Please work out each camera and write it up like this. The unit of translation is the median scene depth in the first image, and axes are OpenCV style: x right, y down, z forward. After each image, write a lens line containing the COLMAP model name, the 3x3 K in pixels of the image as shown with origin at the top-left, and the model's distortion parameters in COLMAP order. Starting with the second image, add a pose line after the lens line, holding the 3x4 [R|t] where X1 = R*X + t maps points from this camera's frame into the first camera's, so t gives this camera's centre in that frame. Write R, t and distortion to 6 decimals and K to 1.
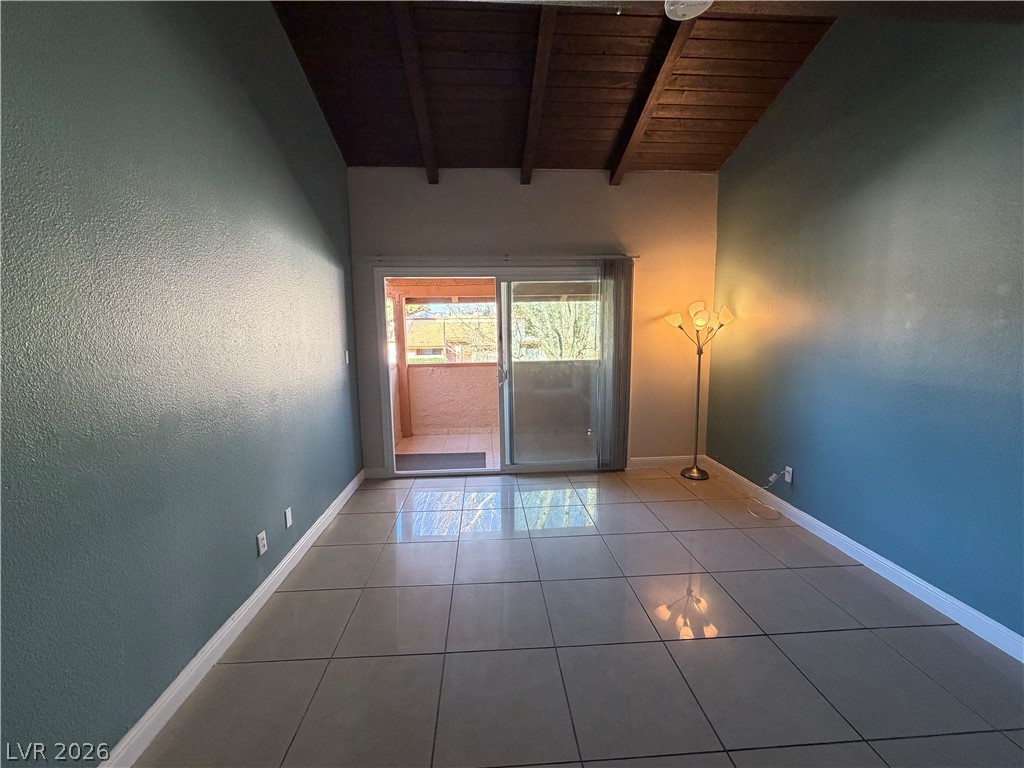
lens RADIAL K [[407.9, 0, 506.6], [0, 407.9, 383.0], [0, 0, 1]] dist [-0.000621, 0.000445]
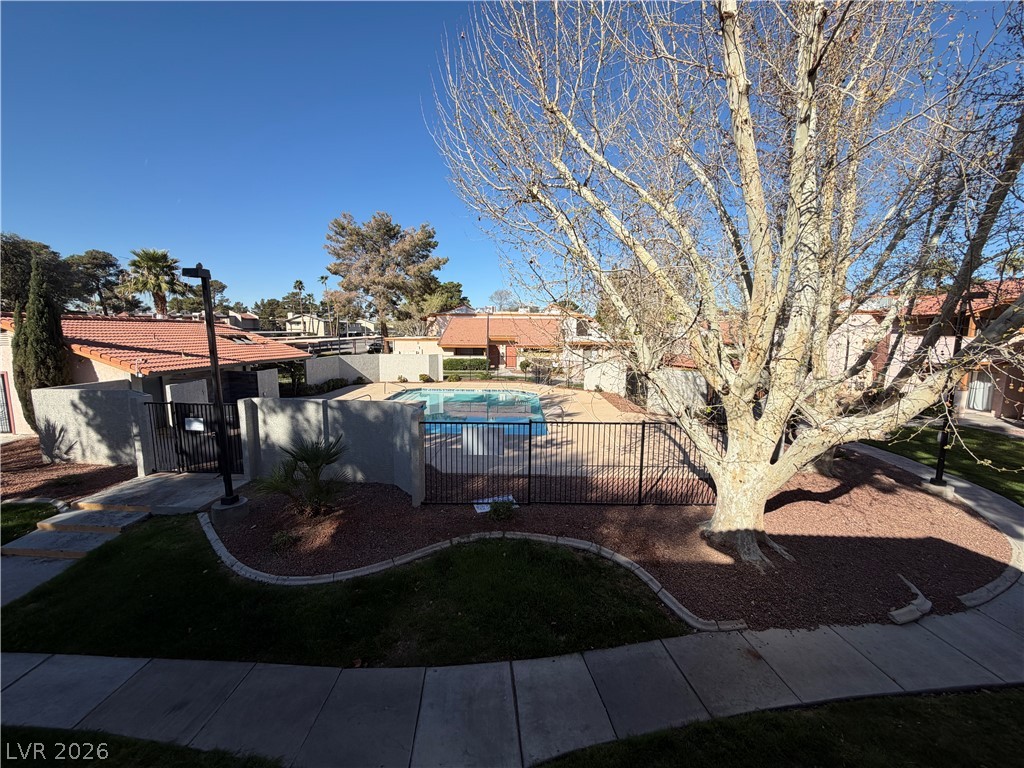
lens RADIAL K [[407.9, 0, 511.5], [0, 407.9, 386.1], [0, 0, 1]] dist [-0.000621, 0.000445]
pose [[0.996669, 0.028490, -0.076411, -0.325837], [-0.027835, 0.999566, 0.009620, -0.143864], [0.076652, -0.007461, 0.997030, 1.411818]]
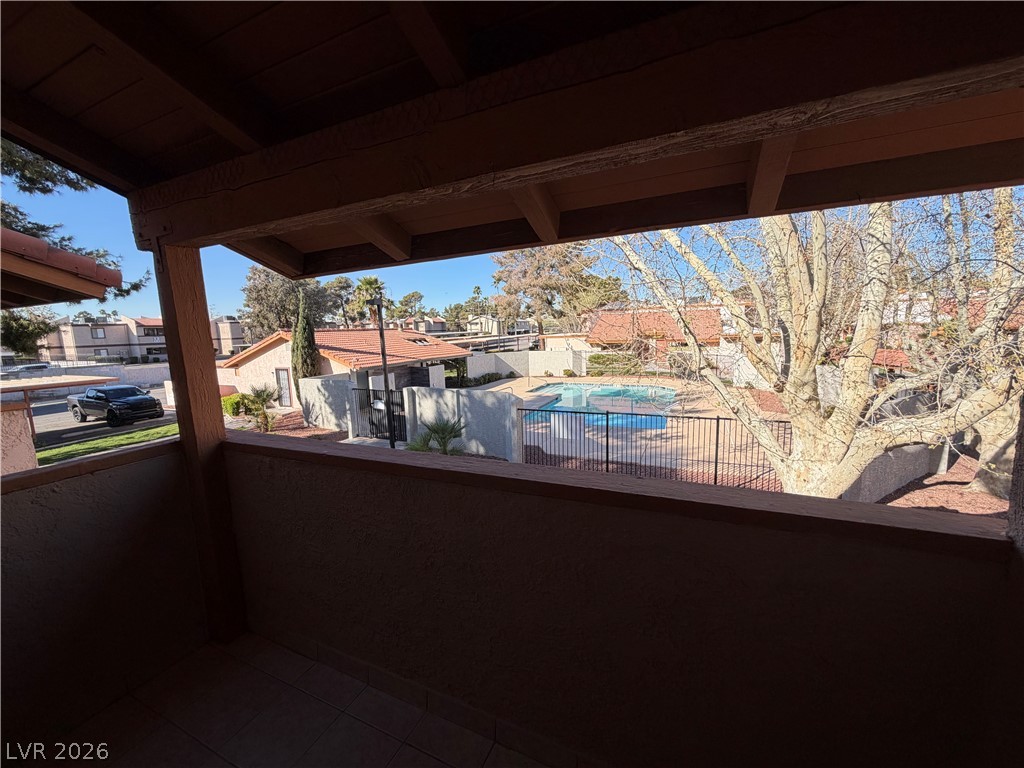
lens RADIAL K [[407.9, 0, 509.4], [0, 407.9, 385.9], [0, 0, 1]] dist [-0.000621, 0.000445]
pose [[0.884303, 0.047835, -0.464457, 0.197103], [-0.035448, 0.998745, 0.035371, -0.161236], [0.465566, -0.014814, 0.884889, 1.133803]]
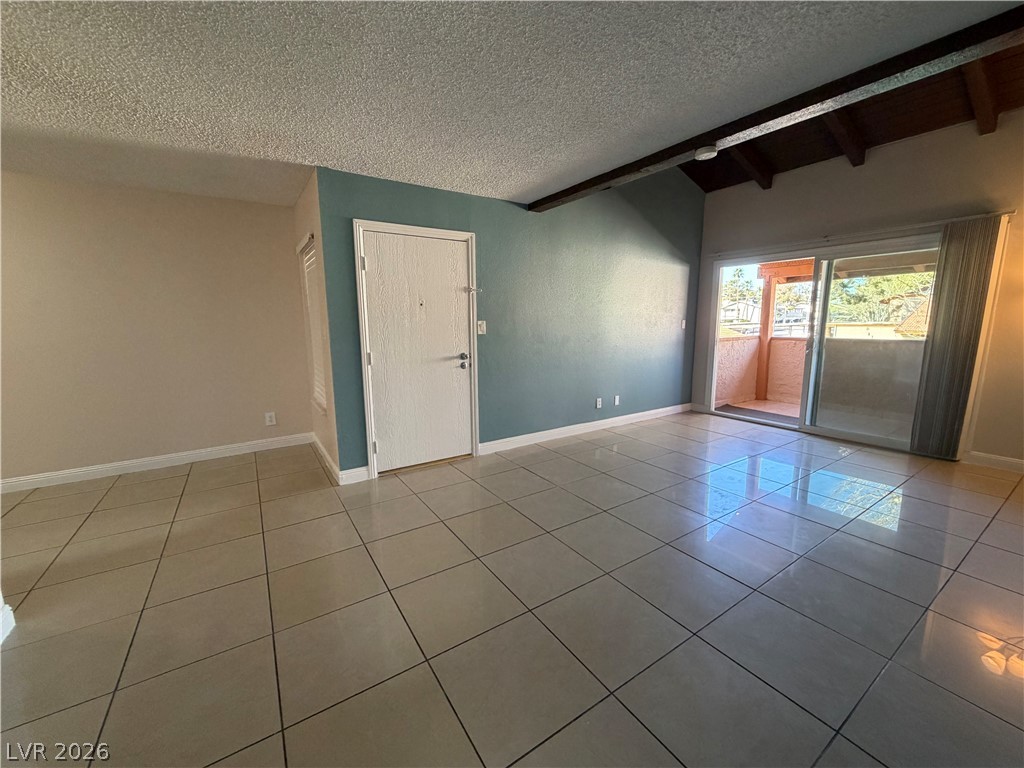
lens RADIAL K [[407.9, 0, 508.1], [0, 407.9, 382.9], [0, 0, 1]] dist [-0.000621, 0.000445]
pose [[0.498094, 0.140815, -0.855613, 0.541059], [-0.104143, 0.989299, 0.102190, 0.057413], [0.860846, 0.038206, 0.507429, -0.288308]]
